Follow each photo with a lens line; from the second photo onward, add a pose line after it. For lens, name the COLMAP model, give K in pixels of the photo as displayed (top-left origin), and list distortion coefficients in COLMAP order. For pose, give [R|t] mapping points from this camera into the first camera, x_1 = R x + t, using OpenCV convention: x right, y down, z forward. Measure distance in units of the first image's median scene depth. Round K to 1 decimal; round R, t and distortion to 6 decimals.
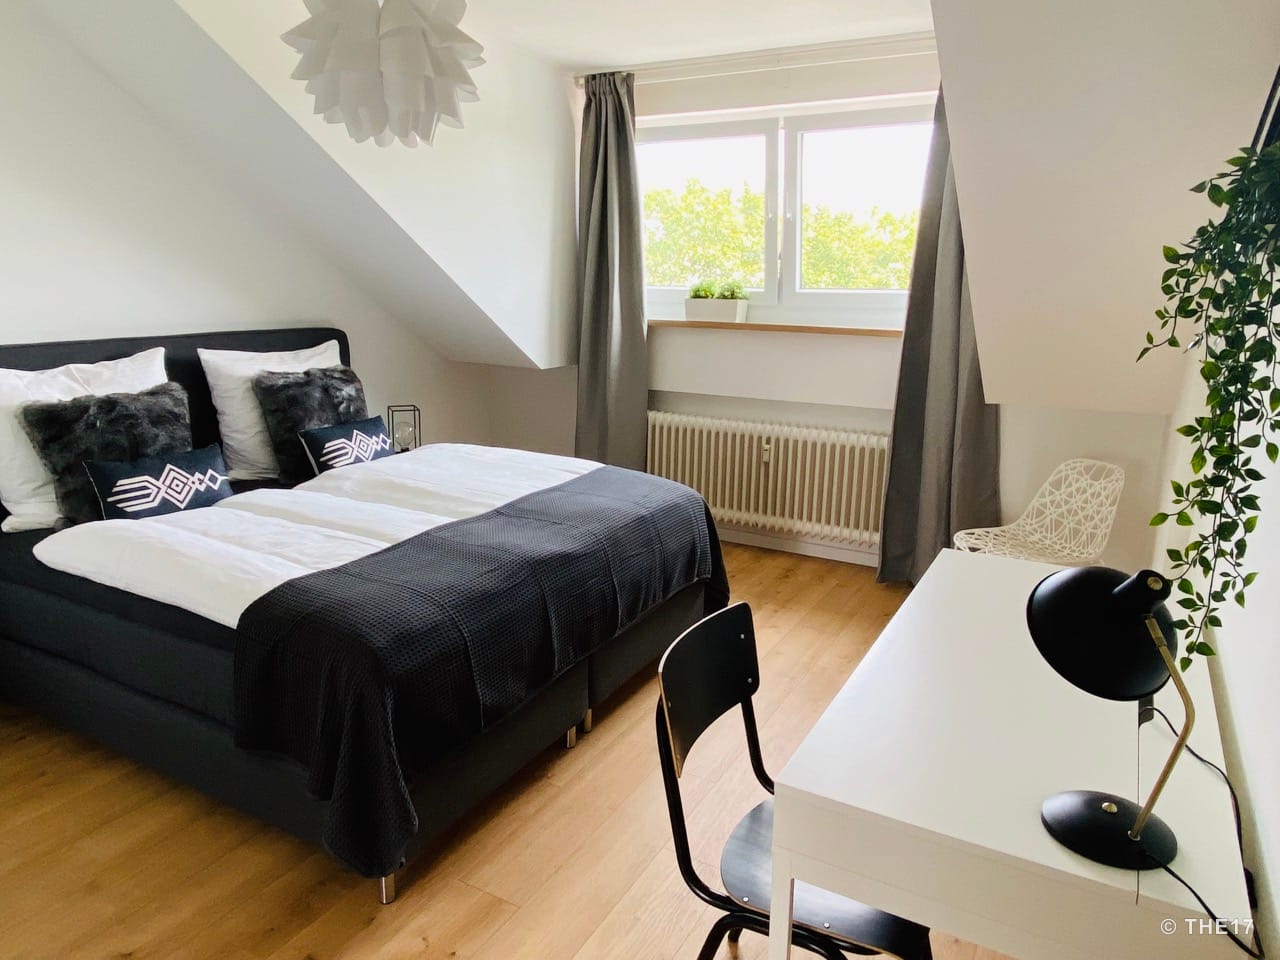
lens RADIAL K [[847.0, 0, 640.0], [0, 847.0, 480.0], [0, 0, 1]] dist [0.042262, -0.067682]
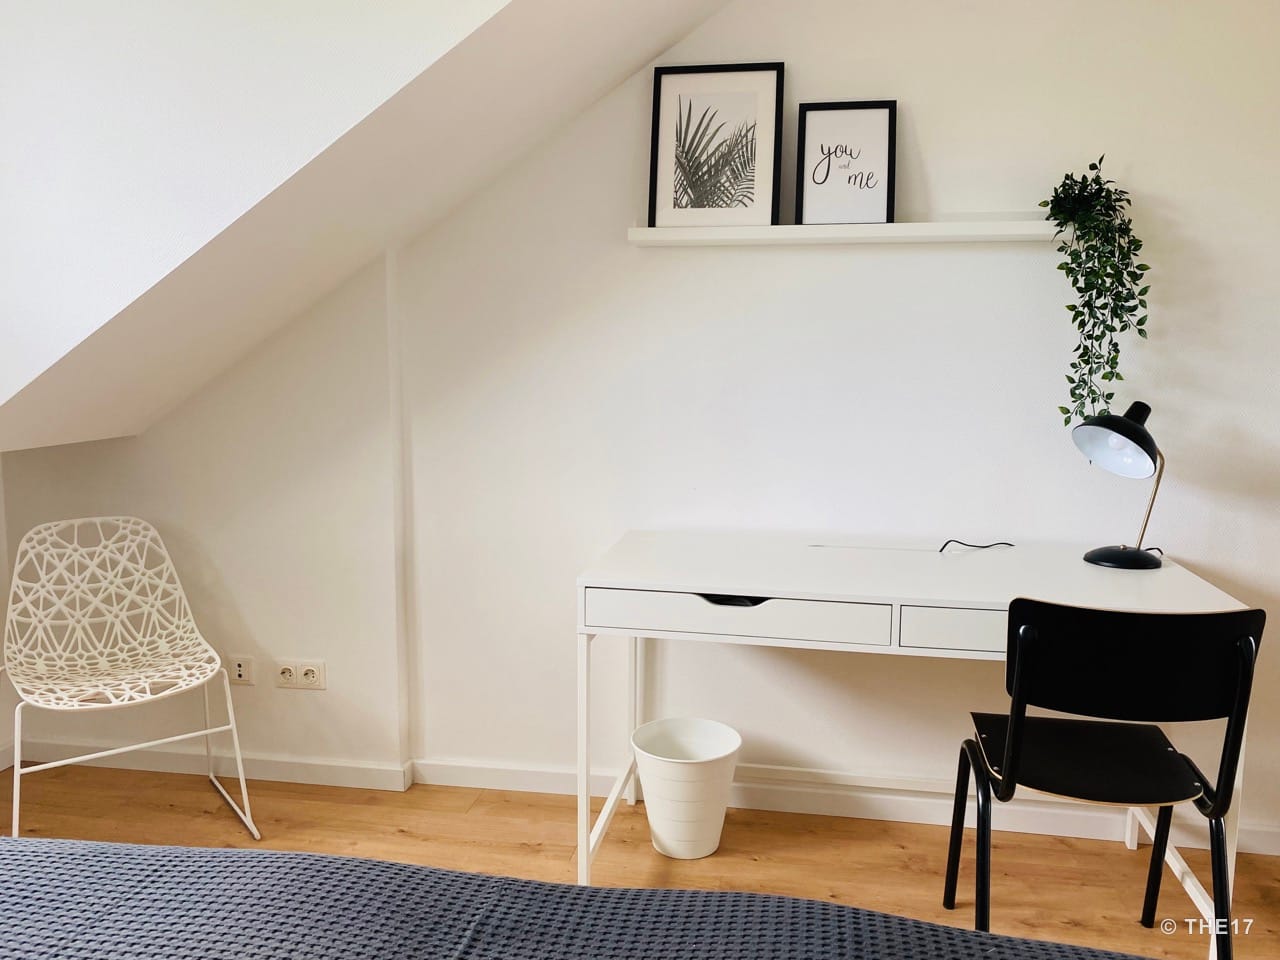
lens RADIAL K [[981.2, 0, 648.0], [0, 981.2, 496.8], [0, 0, 1]] dist [0.040032, -0.046131]
pose [[-0.342243, -0.155940, 0.926581, -0.359827], [0.205078, 0.949961, 0.235622, -0.140845], [-0.916958, 0.270662, -0.293138, 0.886040]]
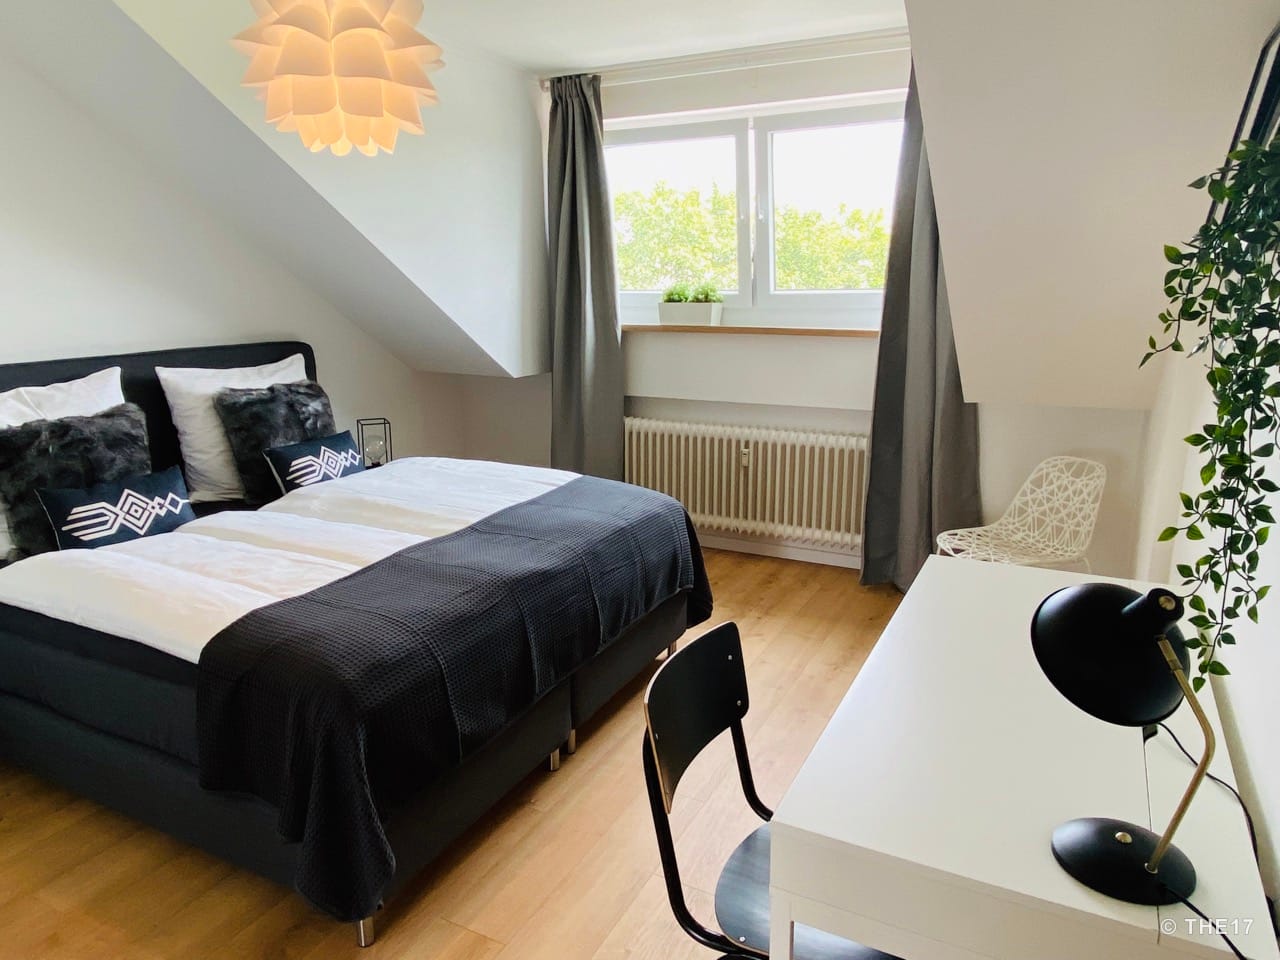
lens RADIAL K [[847.0, 0, 640.0], [0, 847.0, 480.0], [0, 0, 1]] dist [0.042262, -0.067682]
pose [[0.999250, -0.028023, 0.026741, -0.000589], [0.028087, 0.999603, -0.002036, -0.009704], [-0.026673, 0.002786, 0.999640, 0.023435]]
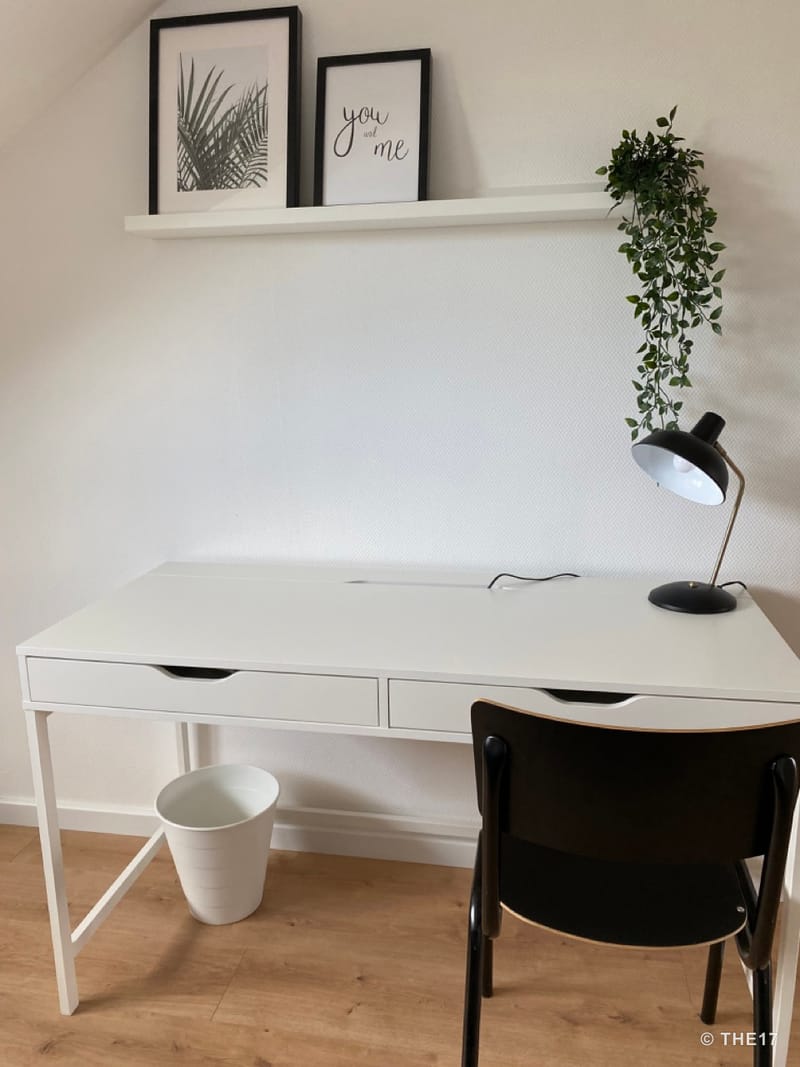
lens RADIAL K [[802.9, 0, 400.0], [0, 802.9, 533.5], [0, 0, 1]] dist [0.027331, -0.022392]
pose [[-0.317551, -0.225908, 0.920938, -0.211433], [0.231293, 0.923419, 0.306269, -0.089344], [-0.919600, 0.310263, -0.240982, 0.642913]]
